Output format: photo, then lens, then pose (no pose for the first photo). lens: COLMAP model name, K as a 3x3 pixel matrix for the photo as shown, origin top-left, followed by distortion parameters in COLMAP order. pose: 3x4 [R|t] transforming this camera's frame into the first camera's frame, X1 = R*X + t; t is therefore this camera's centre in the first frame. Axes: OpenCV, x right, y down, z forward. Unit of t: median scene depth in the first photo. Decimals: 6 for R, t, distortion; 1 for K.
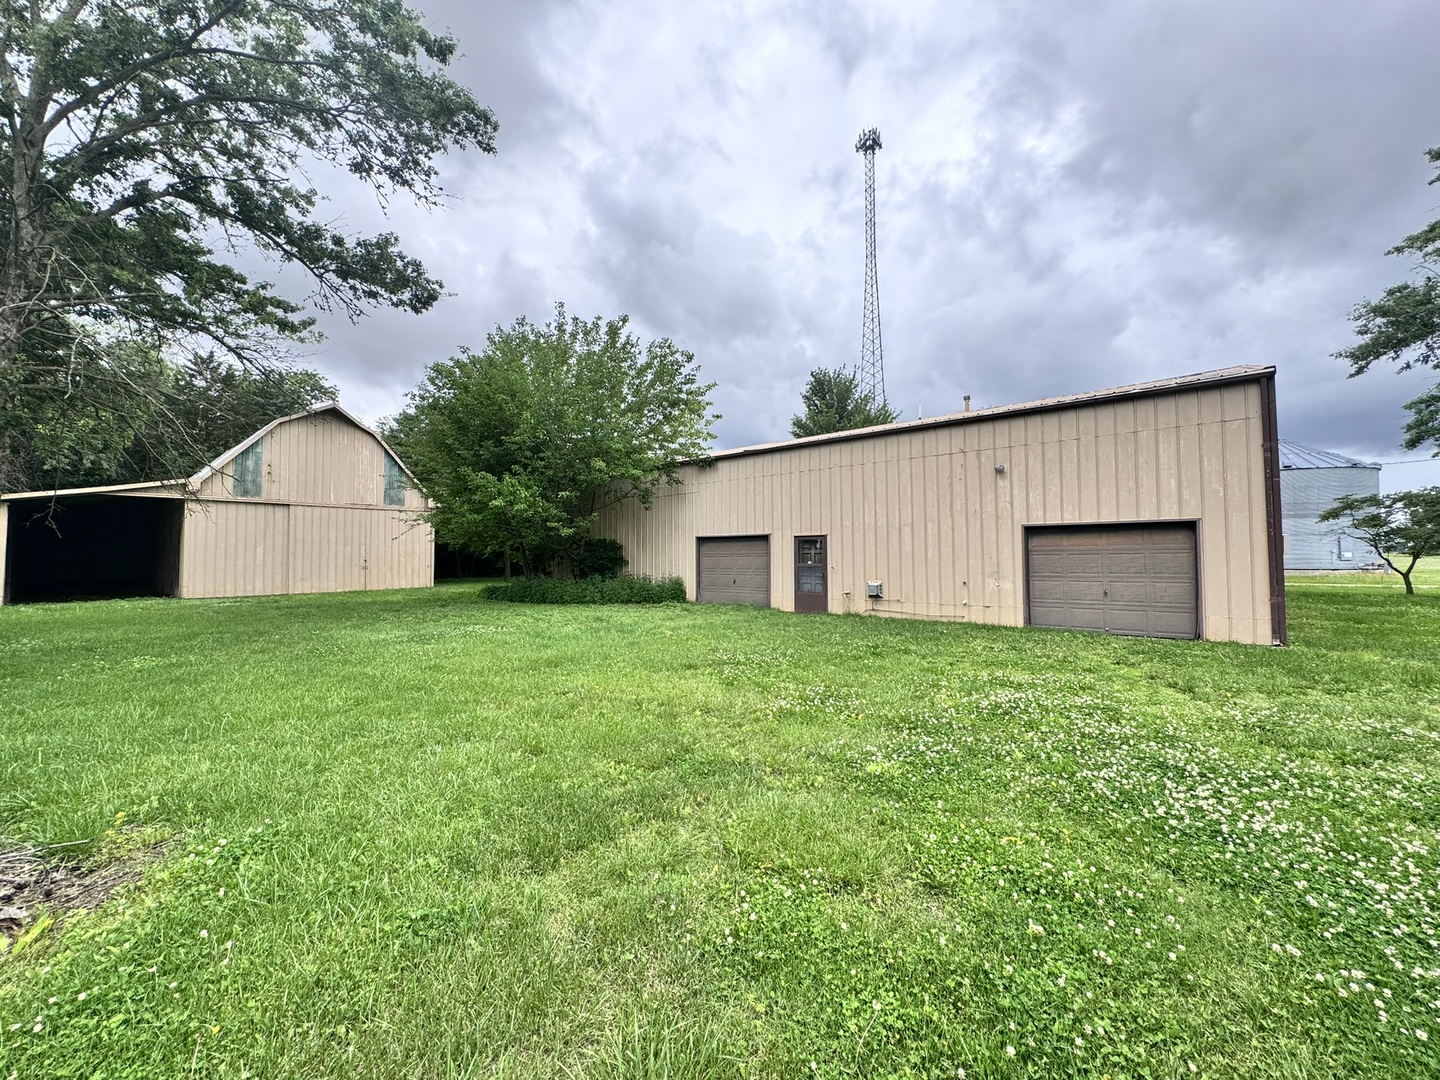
lens RADIAL K [[574.2, 0, 721.2], [0, 574.2, 537.8], [0, 0, 1]] dist [-0.005815, 0.001354]
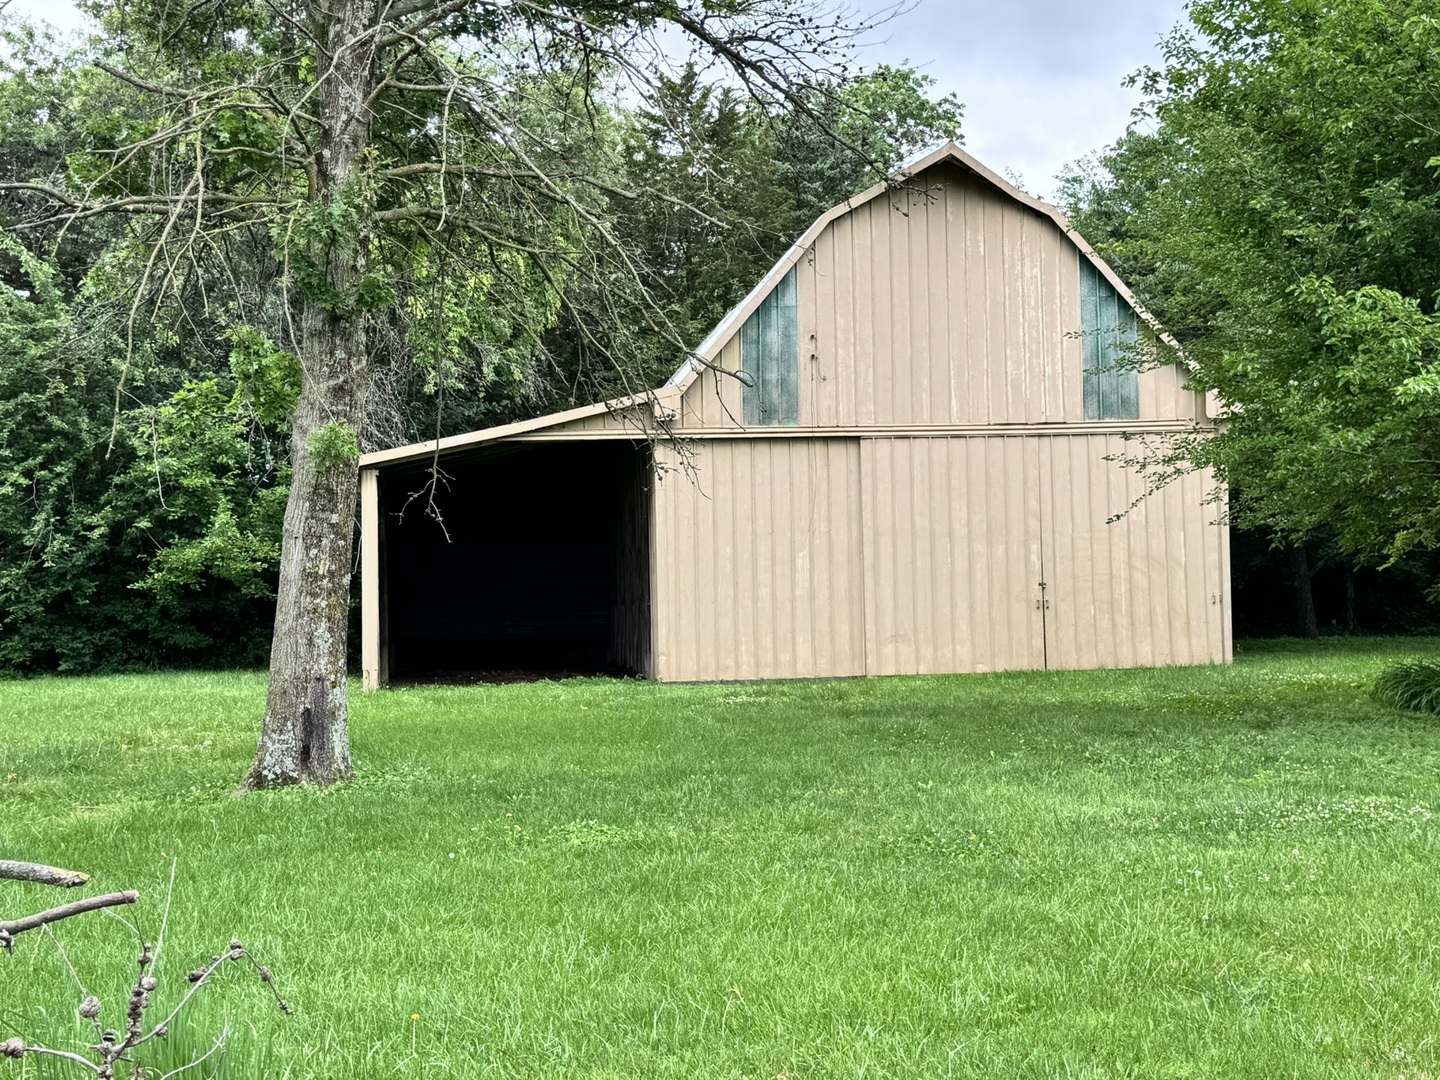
lens RADIAL K [[1856.5, 0, 721.1], [0, 1856.5, 537.9], [0, 0, 1]] dist [0.095762, 0.000000]
pose [[0.739698, -0.026661, -0.672411, -0.009587], [0.039837, 0.999197, 0.004206, -0.001164], [0.671759, -0.029898, 0.740166, 0.048620]]
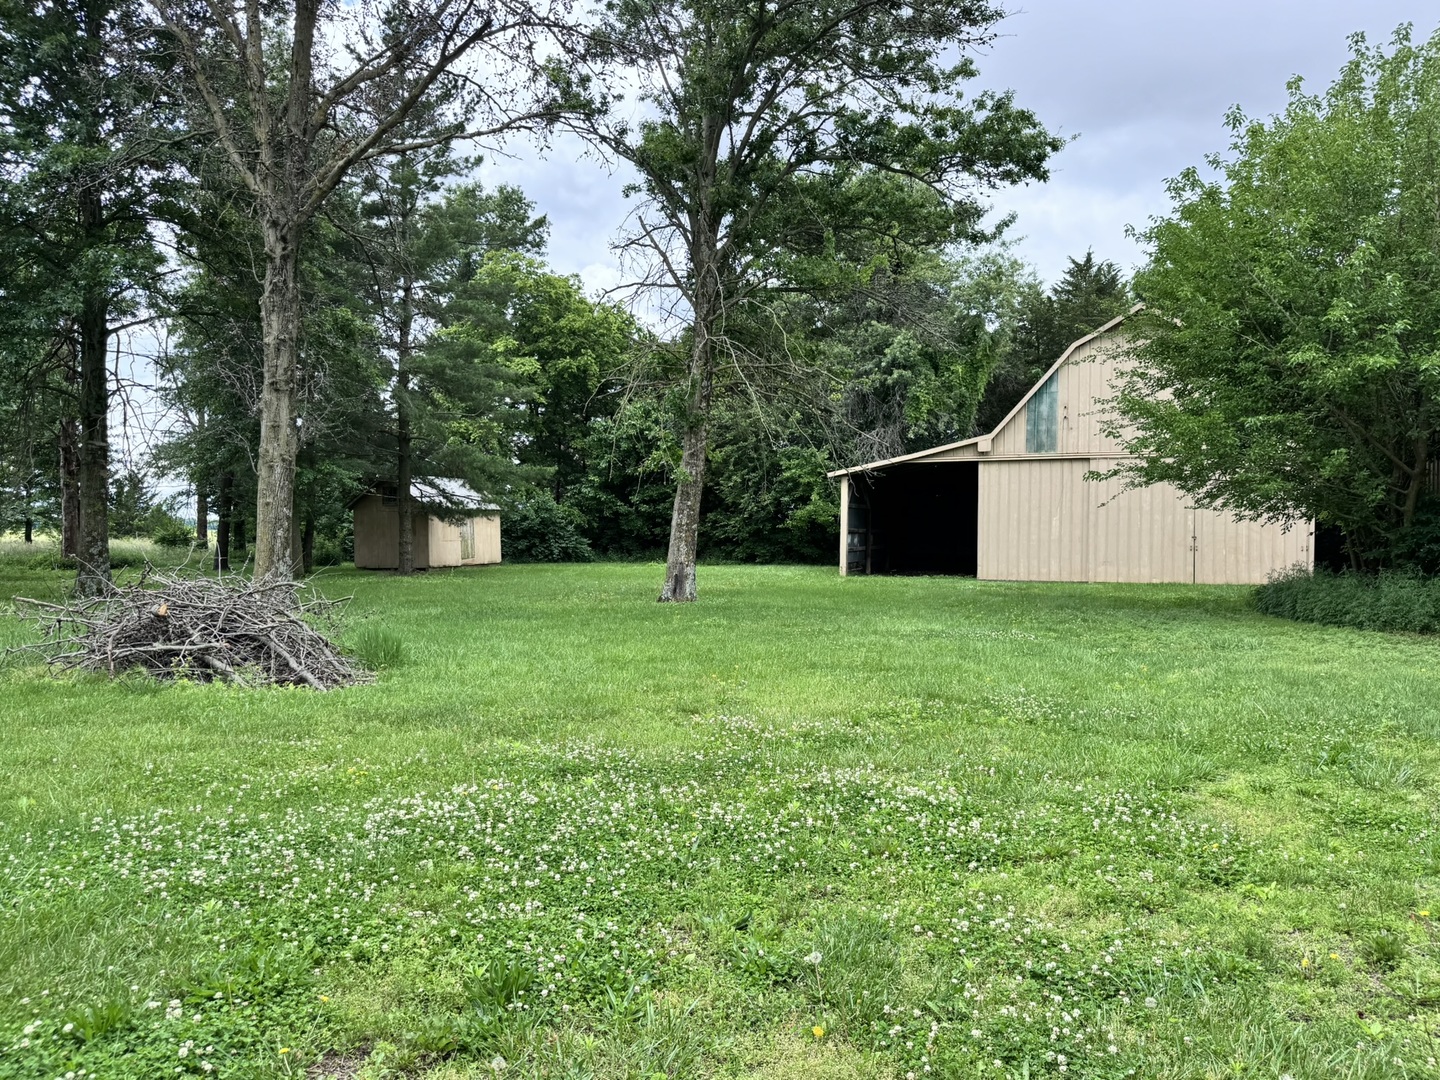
lens RADIAL K [[1037.2, 0, 716.5], [0, 1037.2, 536.0], [0, 0, 1]] dist [0.010177, -0.020581]
pose [[0.284411, 0.013410, -0.958609, 0.442516], [0.025968, 0.999428, 0.021685, -0.000963], [0.958351, -0.031061, 0.283900, 0.208057]]
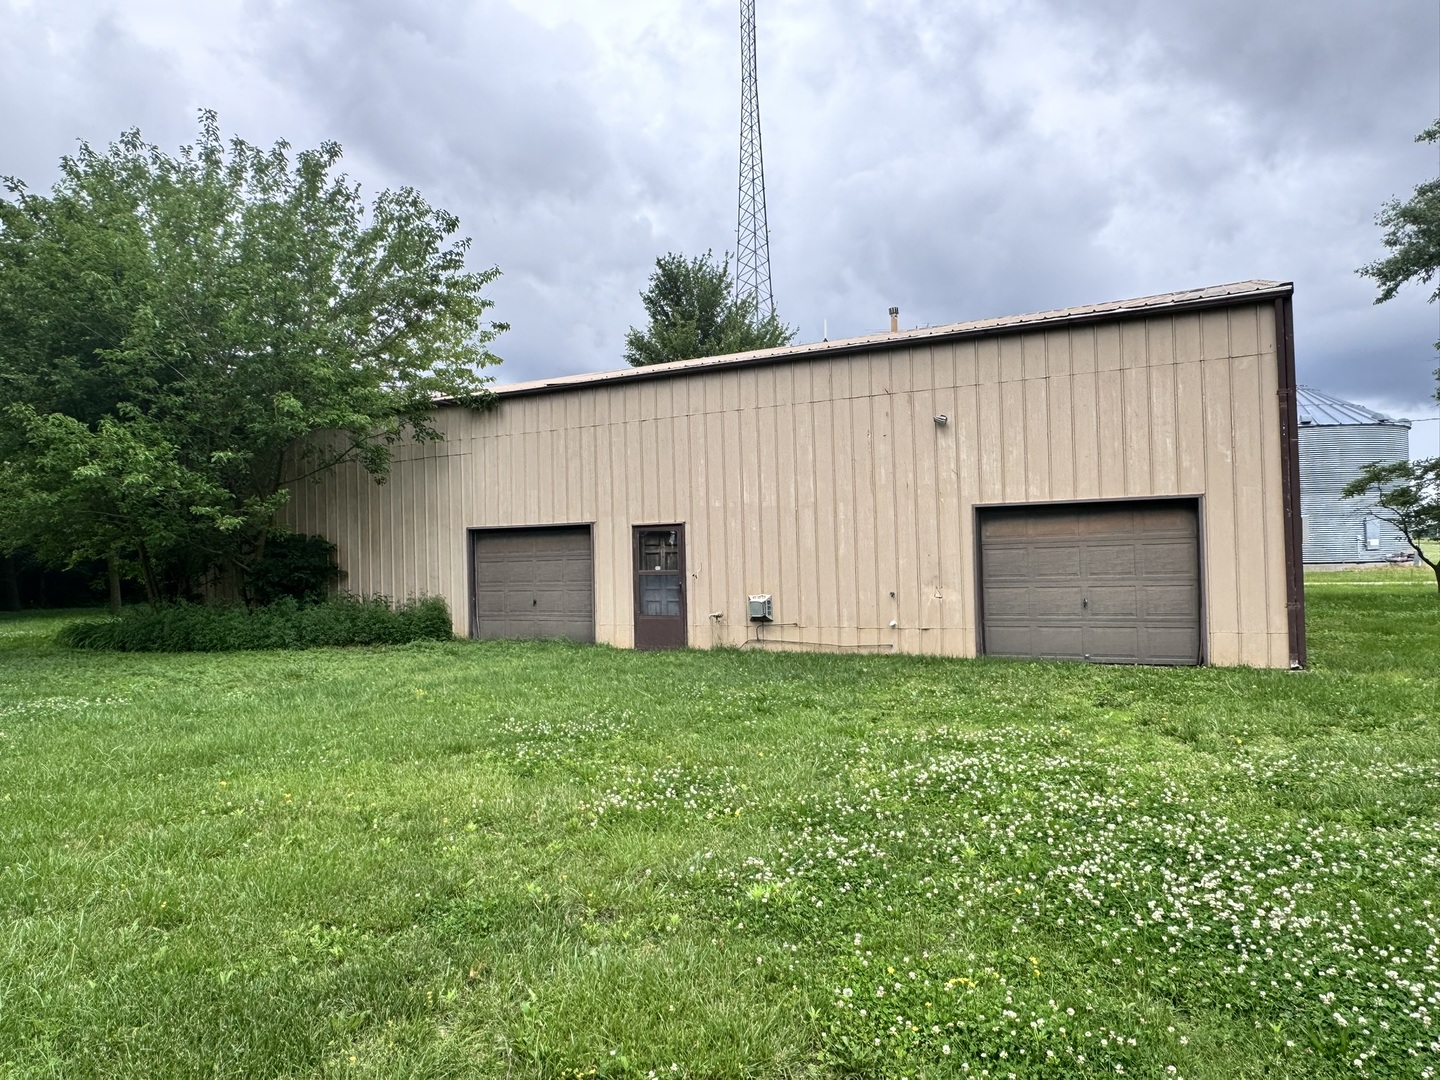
lens RADIAL K [[926.1, 0, 727.9], [0, 926.1, 542.0], [0, 0, 1]] dist [-0.000849, -0.003327]
pose [[0.975122, -0.015313, 0.221138, 0.007659], [0.012104, 0.999801, 0.015857, -0.000098], [-0.221336, -0.012786, 0.975114, 0.010764]]
